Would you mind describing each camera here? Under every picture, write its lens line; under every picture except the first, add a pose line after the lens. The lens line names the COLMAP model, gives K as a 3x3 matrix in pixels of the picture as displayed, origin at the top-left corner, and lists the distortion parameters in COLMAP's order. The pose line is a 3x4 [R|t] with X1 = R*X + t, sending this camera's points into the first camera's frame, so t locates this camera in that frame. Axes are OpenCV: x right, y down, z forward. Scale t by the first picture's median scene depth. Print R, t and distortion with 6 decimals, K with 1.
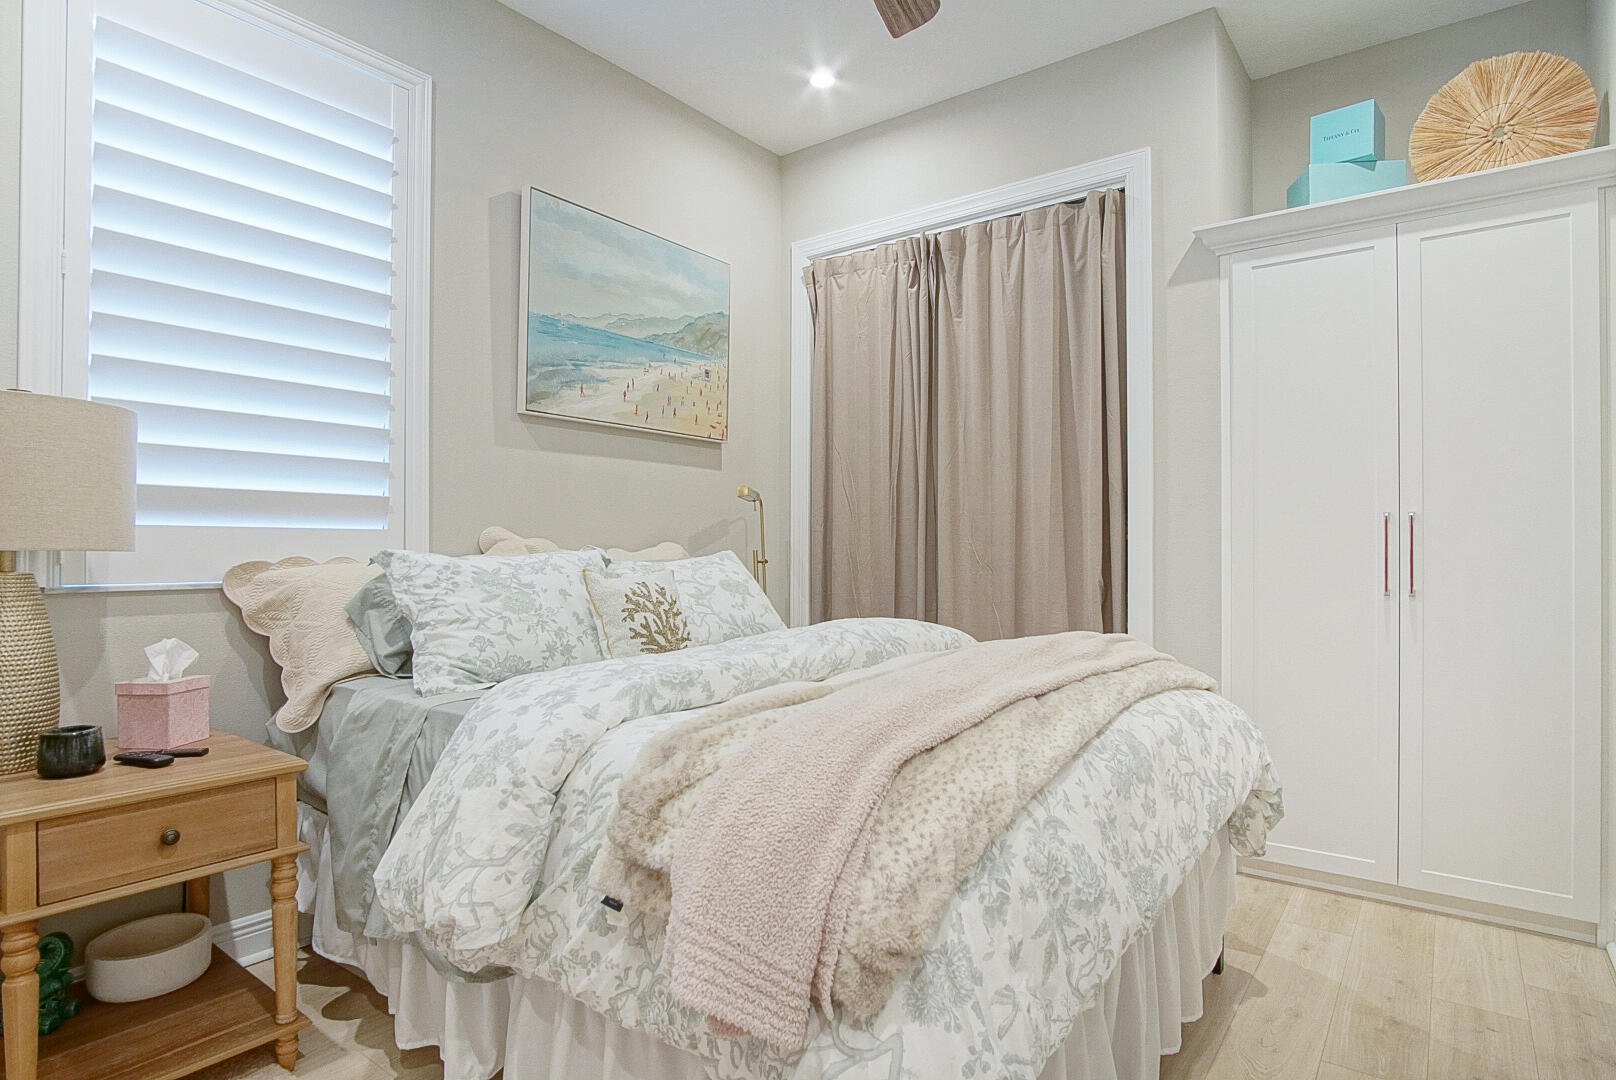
lens RADIAL K [[877.4, 0, 807.9], [0, 877.4, 544.0], [0, 0, 1]] dist [-0.027646, 0.005312]
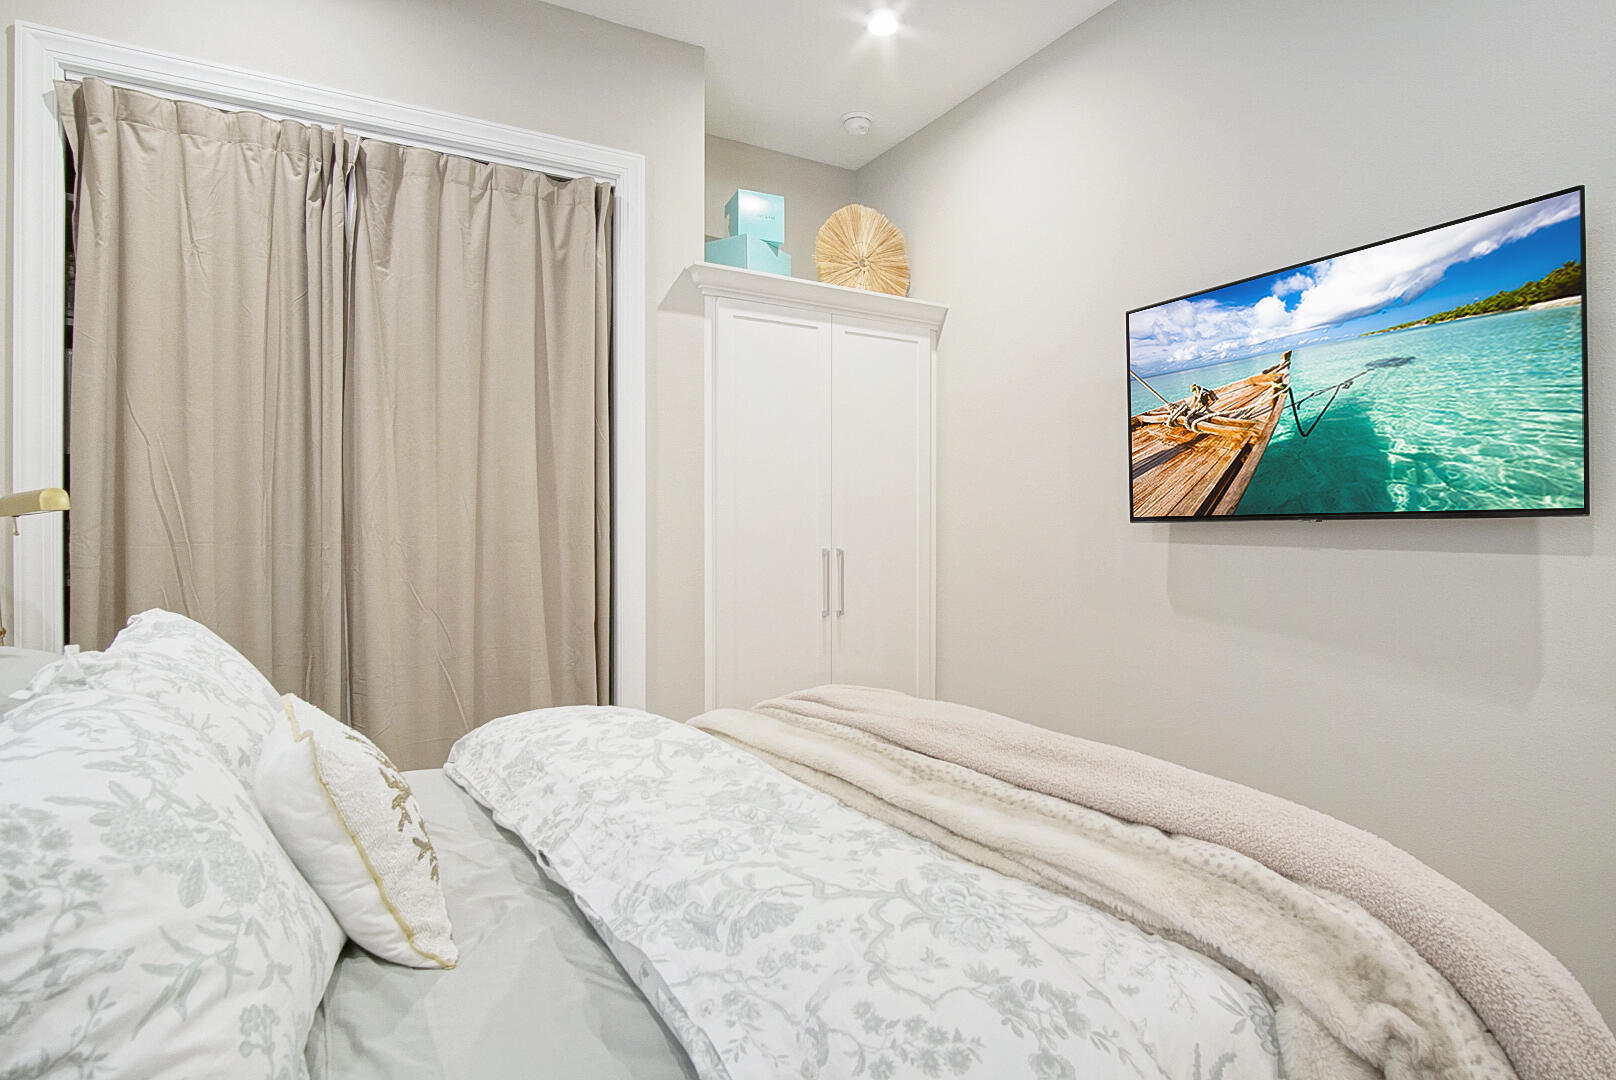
lens RADIAL K [[877.4, 0, 813.5], [0, 877.4, 536.2], [0, 0, 1]] dist [-0.027646, 0.005312]
pose [[0.368679, -0.001984, 0.929555, -0.392142], [-0.001135, 0.999996, 0.002584, -0.046536], [-0.929556, -0.002007, 0.368675, 0.455403]]
